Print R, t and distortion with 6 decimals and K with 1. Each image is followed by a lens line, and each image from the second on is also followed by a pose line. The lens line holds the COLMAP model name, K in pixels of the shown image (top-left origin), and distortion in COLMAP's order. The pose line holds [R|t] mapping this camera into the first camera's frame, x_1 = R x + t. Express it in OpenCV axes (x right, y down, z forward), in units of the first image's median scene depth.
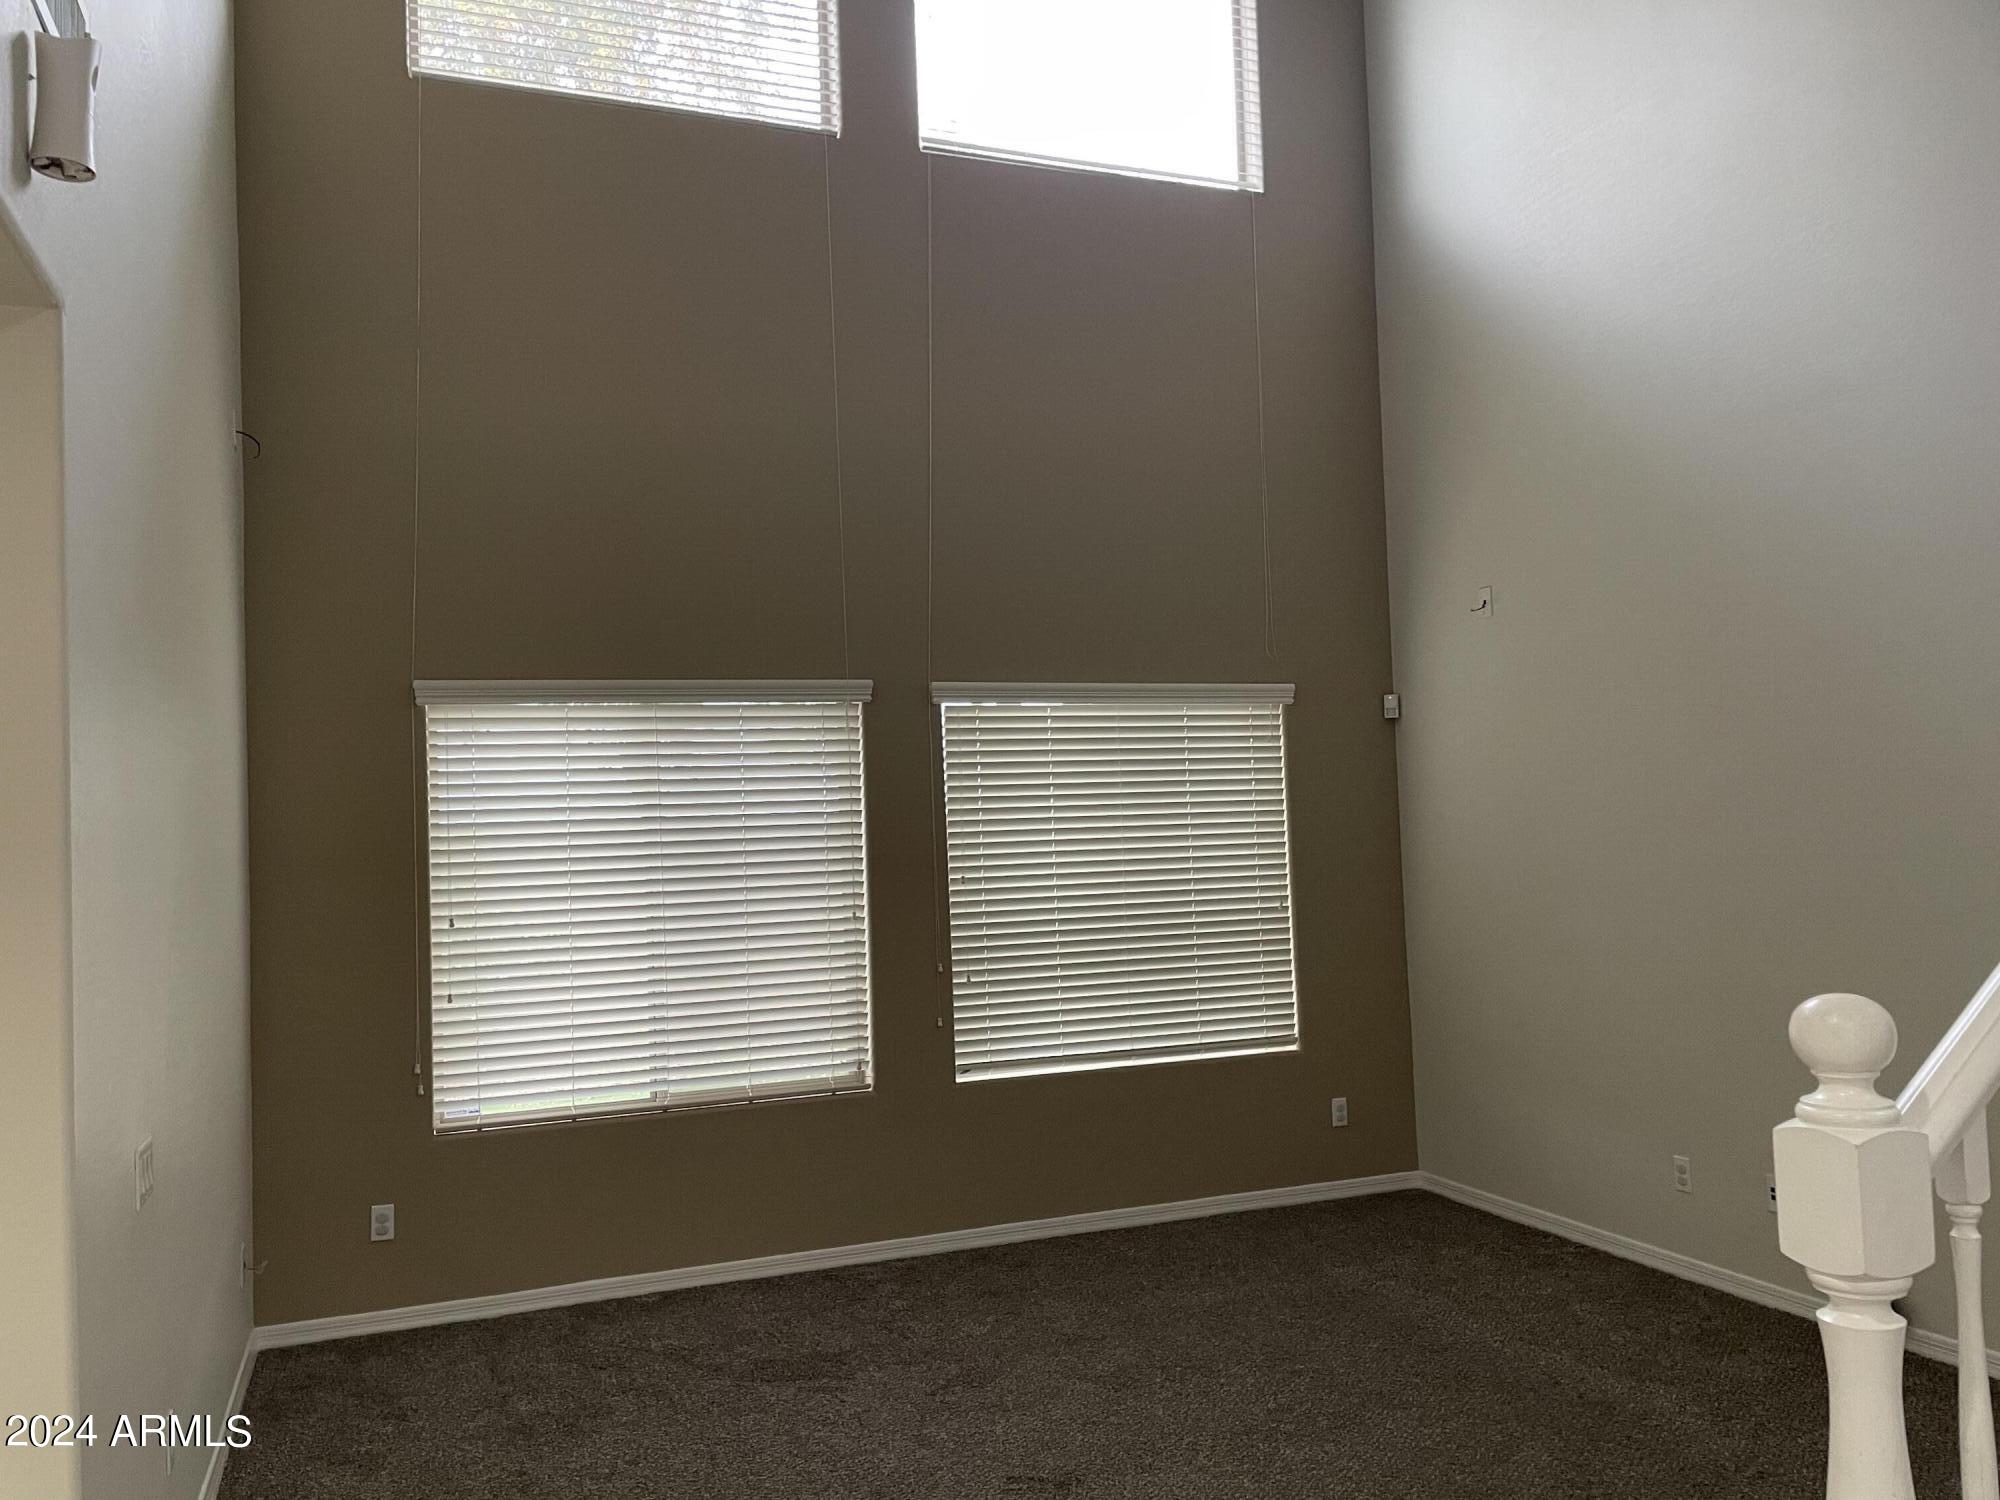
lens RADIAL K [[1496.4, 0, 995.3], [0, 1496.4, 746.4], [0, 0, 1]] dist [0.081100, -0.102105]
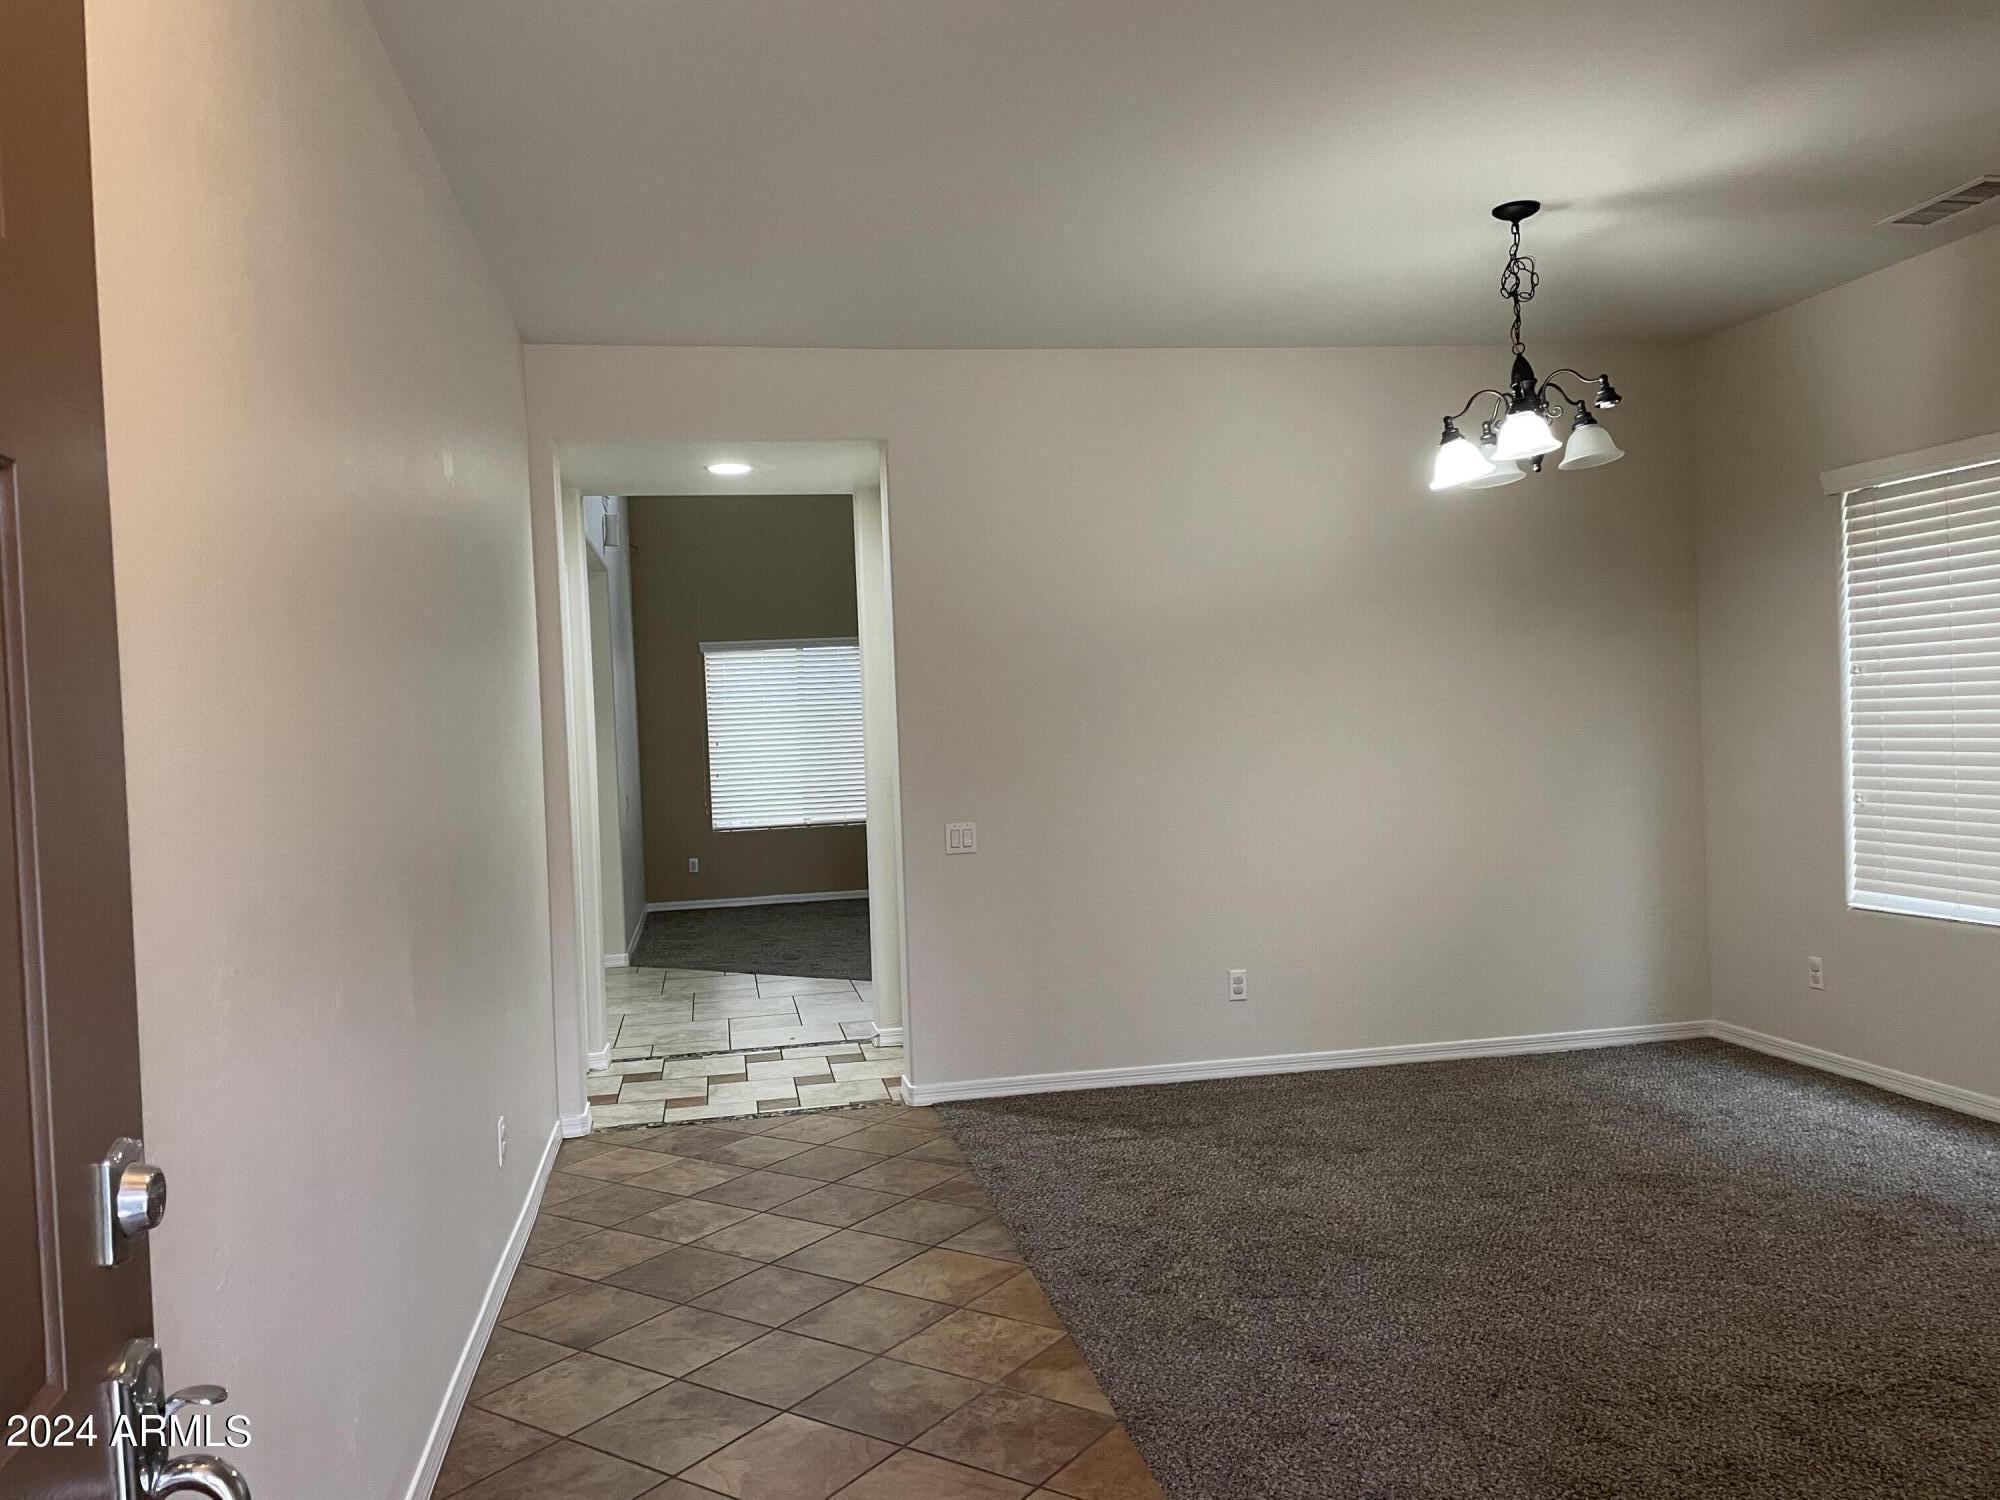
lens RADIAL K [[1496.4, 0, 985.2], [0, 1496.4, 730.8], [0, 0, 1]] dist [0.081100, -0.102105]
pose [[0.976537, -0.011737, -0.215030, 0.565946], [0.019569, 0.999219, 0.034329, 0.023213], [0.214459, -0.037731, 0.976004, -1.226975]]
